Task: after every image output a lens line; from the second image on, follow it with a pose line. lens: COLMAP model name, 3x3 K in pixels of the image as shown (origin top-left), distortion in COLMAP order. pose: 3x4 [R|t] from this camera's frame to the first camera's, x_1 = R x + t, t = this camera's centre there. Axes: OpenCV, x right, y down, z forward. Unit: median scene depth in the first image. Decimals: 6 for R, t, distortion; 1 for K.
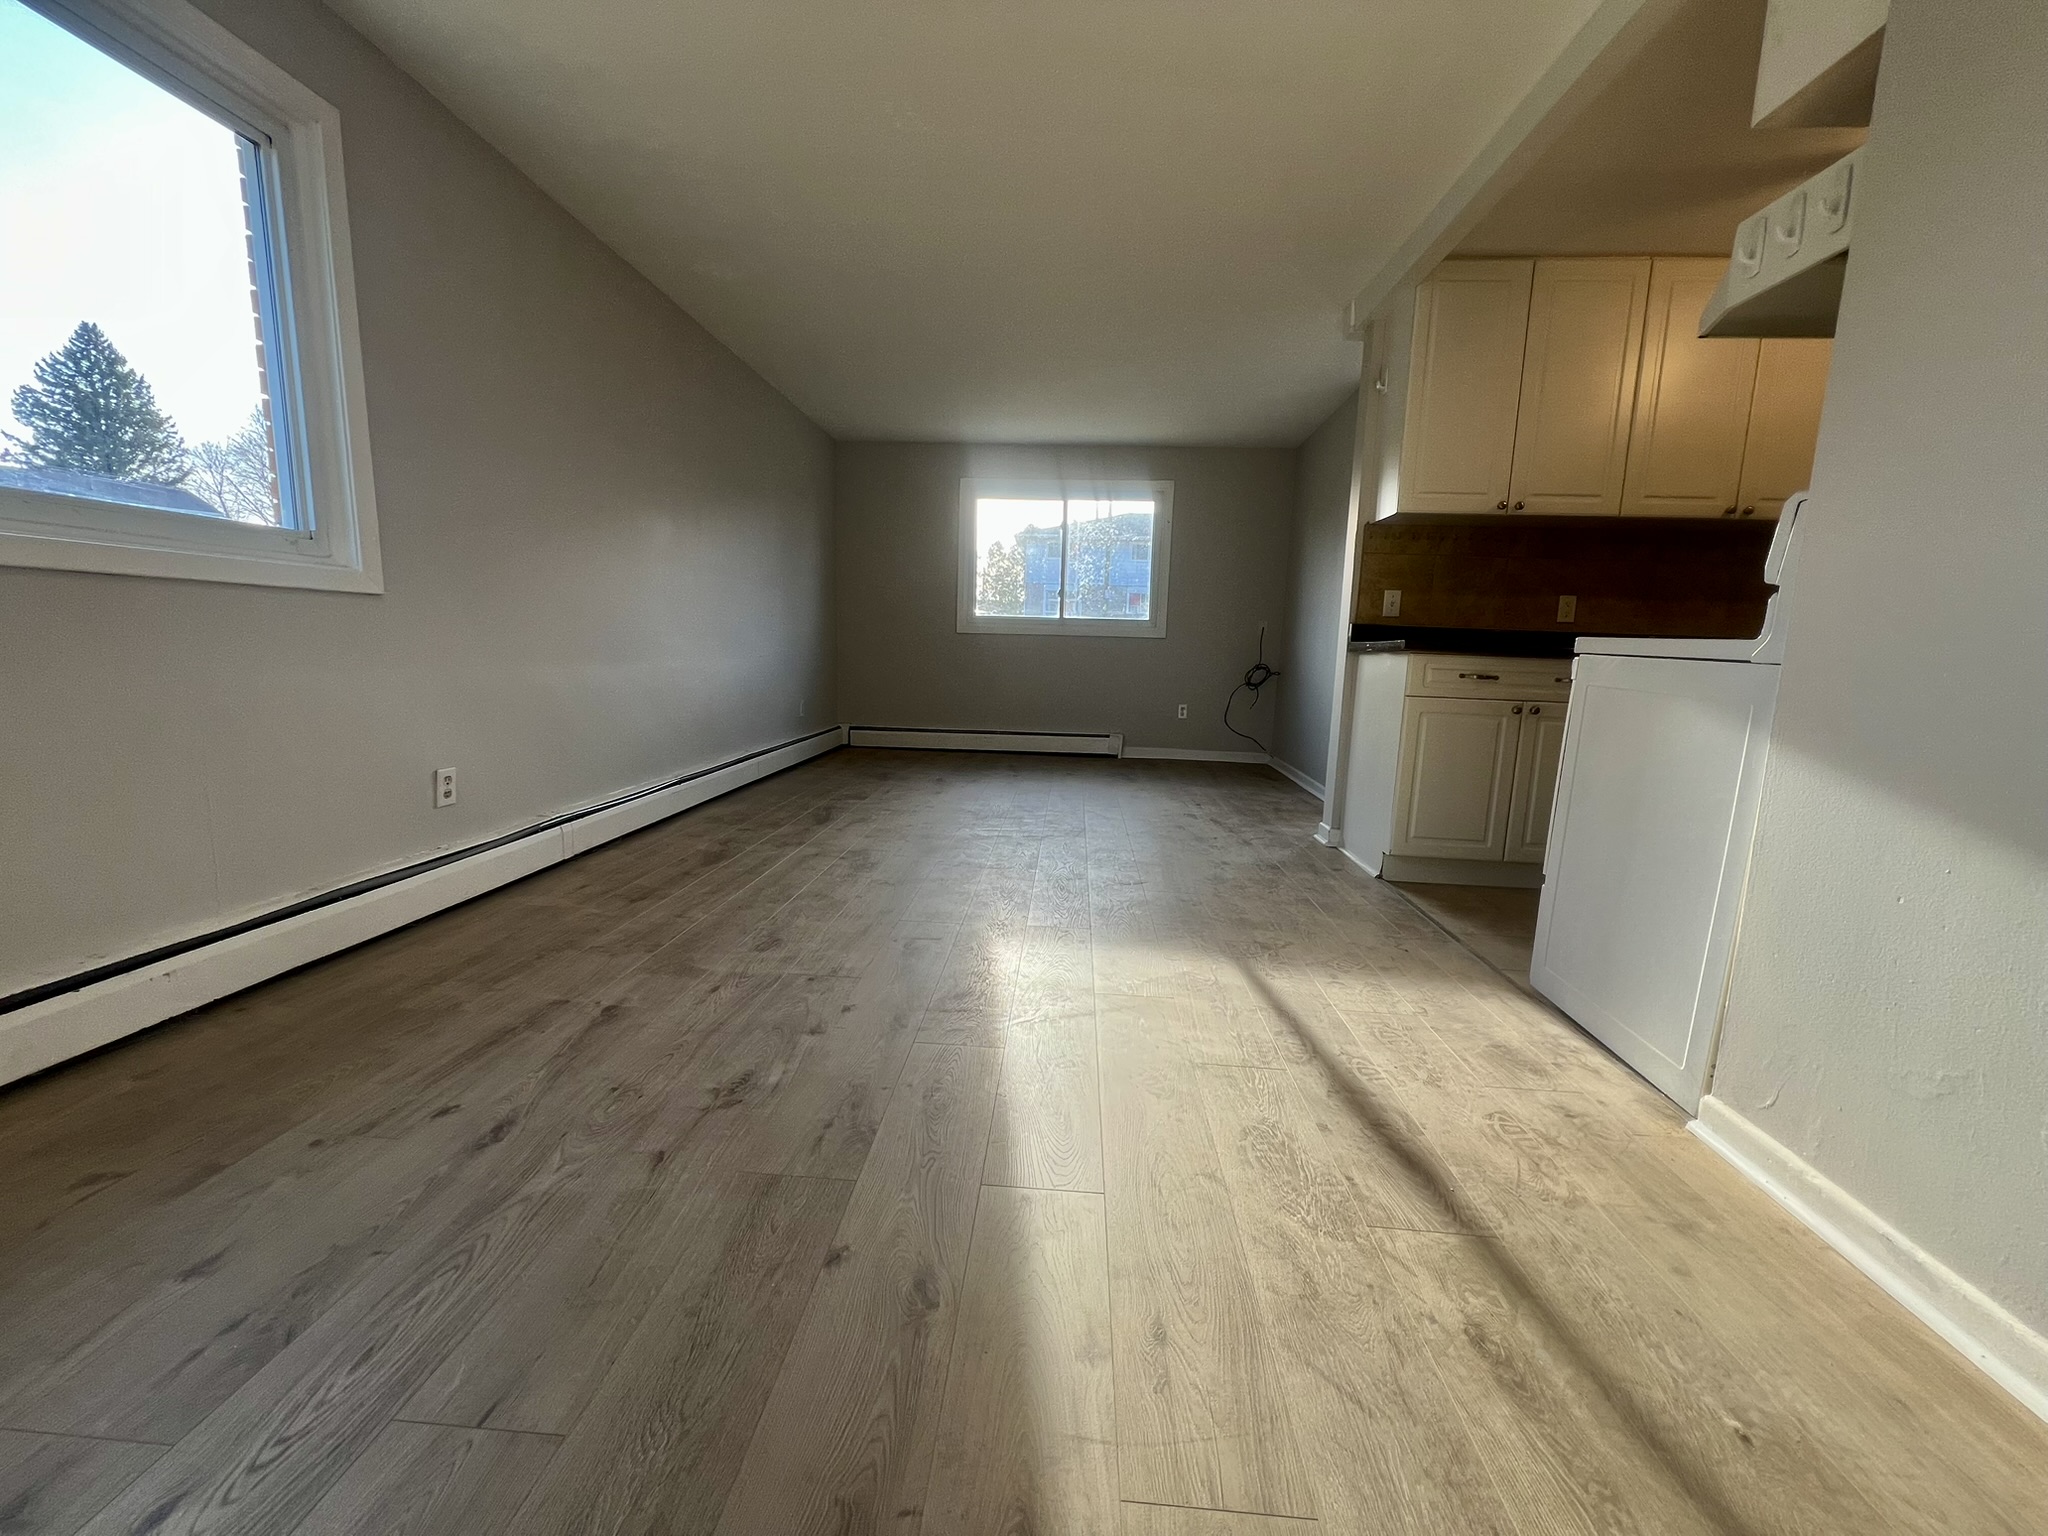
lens RADIAL K [[817.9, 0, 1032.6], [0, 817.9, 771.5], [0, 0, 1]] dist [-0.001398, 0.000288]
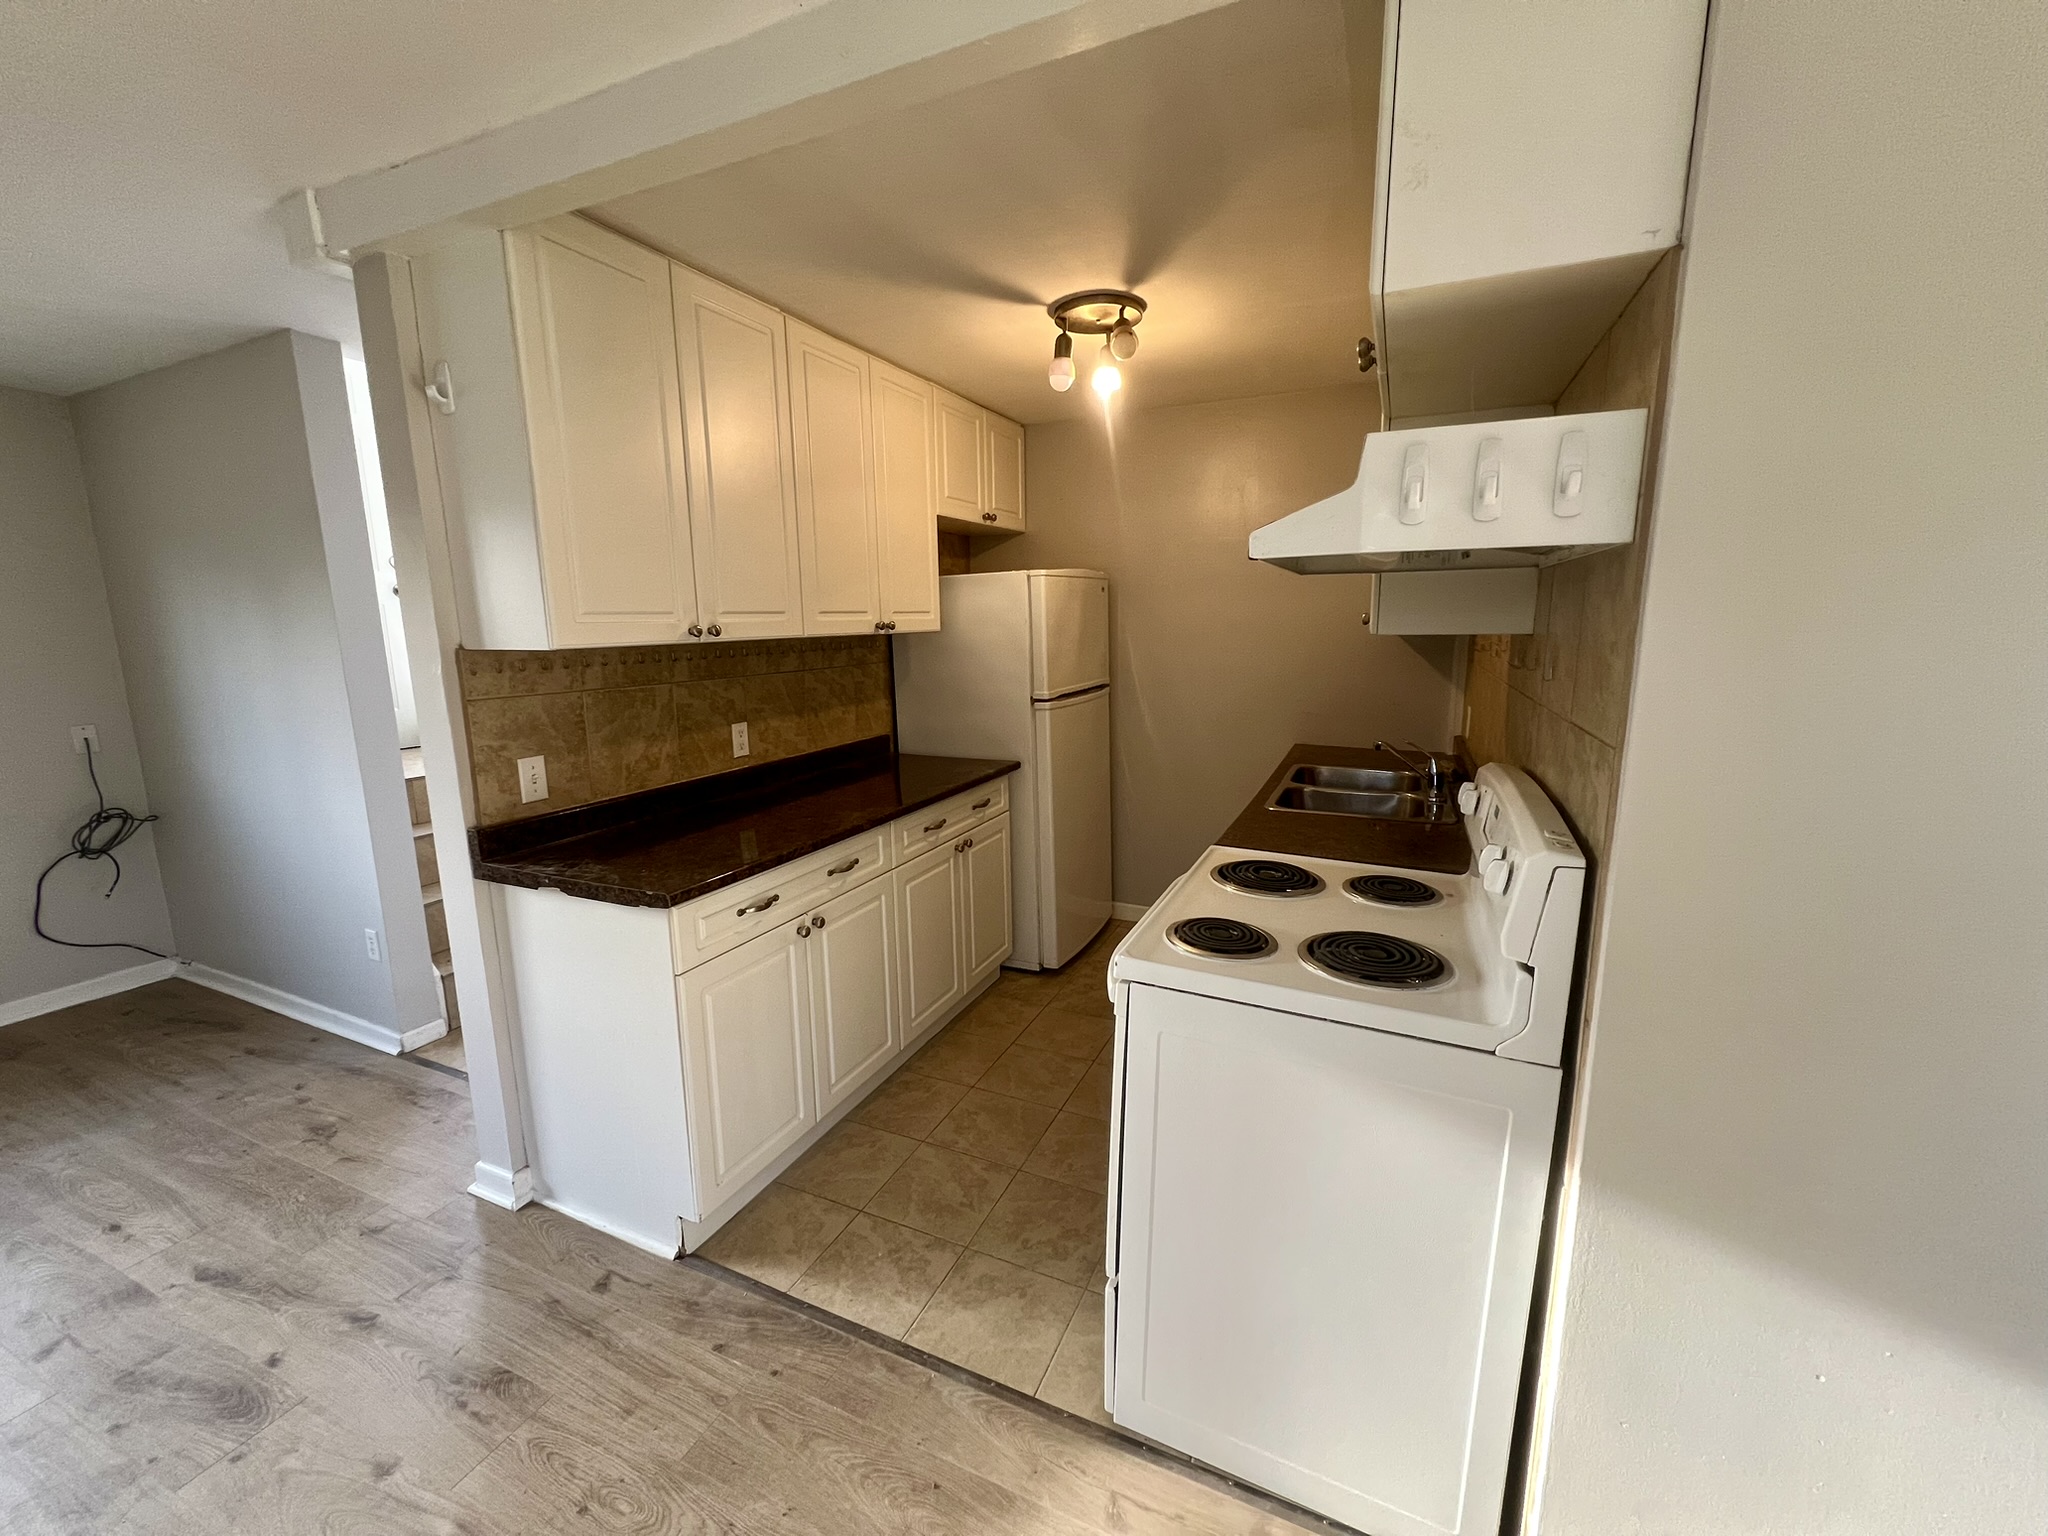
lens RADIAL K [[823.9, 0, 1018.5], [0, 823.9, 767.3], [0, 0, 1]] dist [-0.001428, -0.000237]
pose [[0.357638, -0.204290, 0.911241, 0.031939], [0.160683, 0.974688, 0.155450, -0.274994], [-0.919933, 0.090826, 0.381411, 0.502767]]
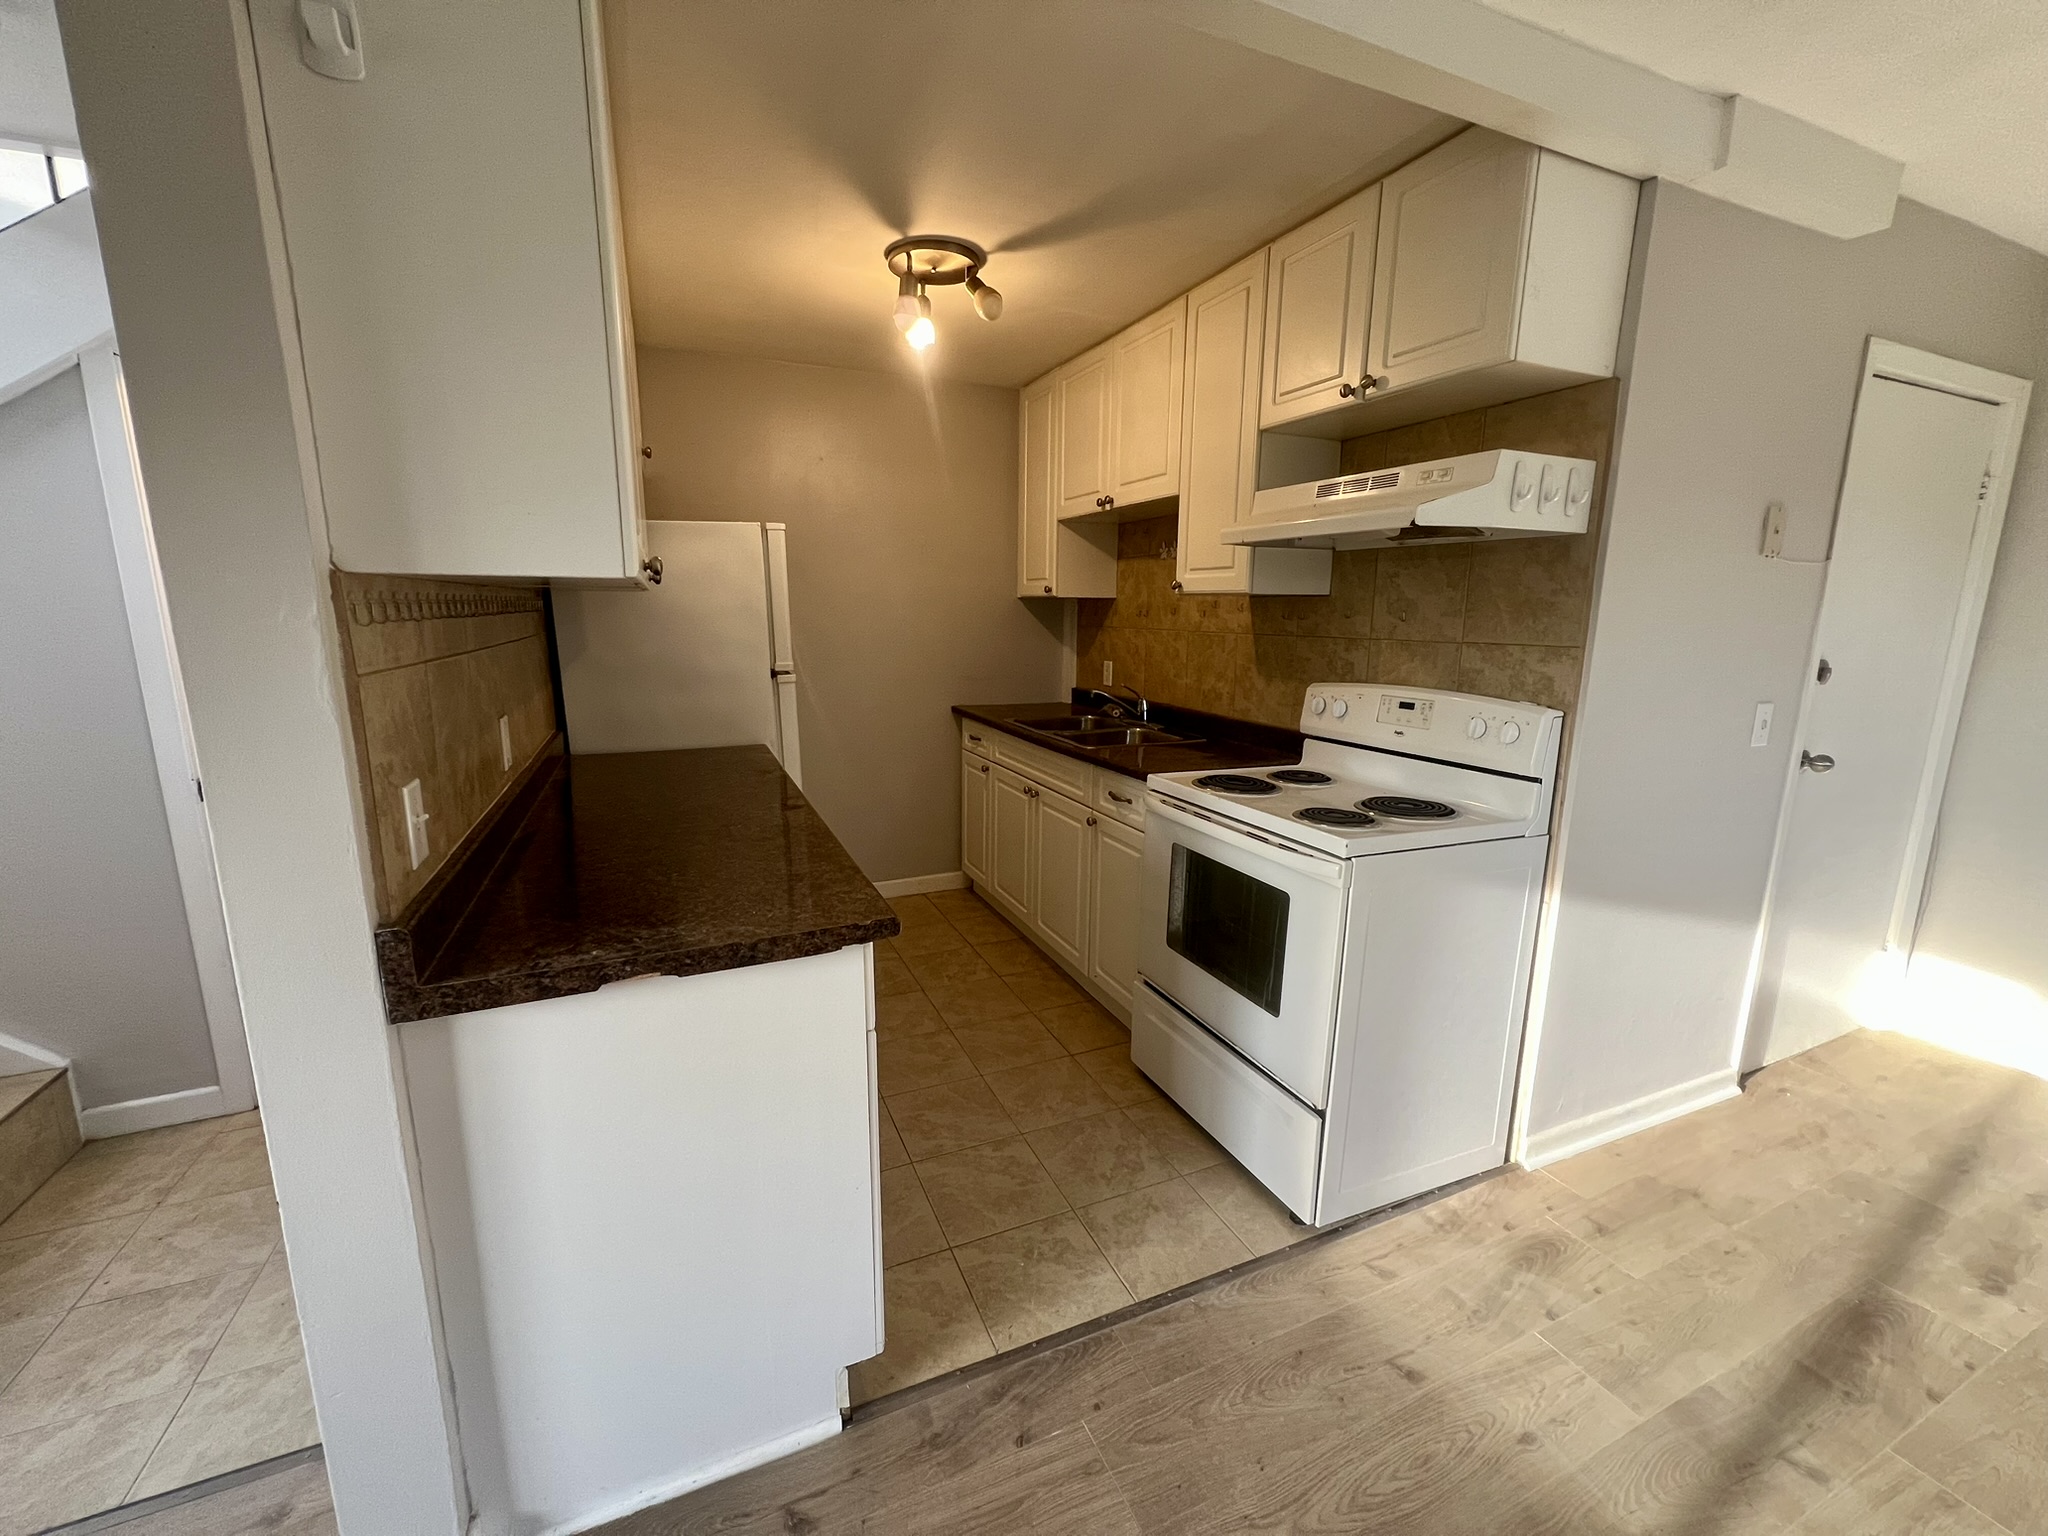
lens RADIAL K [[823.9, 0, 1018.8], [0, 823.9, 768.3], [0, 0, 1]] dist [-0.001428, -0.000237]
pose [[-0.458941, -0.207229, 0.863961, 0.067999], [0.106271, 0.952633, 0.284950, -0.321350], [-0.882088, 0.222589, -0.415180, 1.017527]]
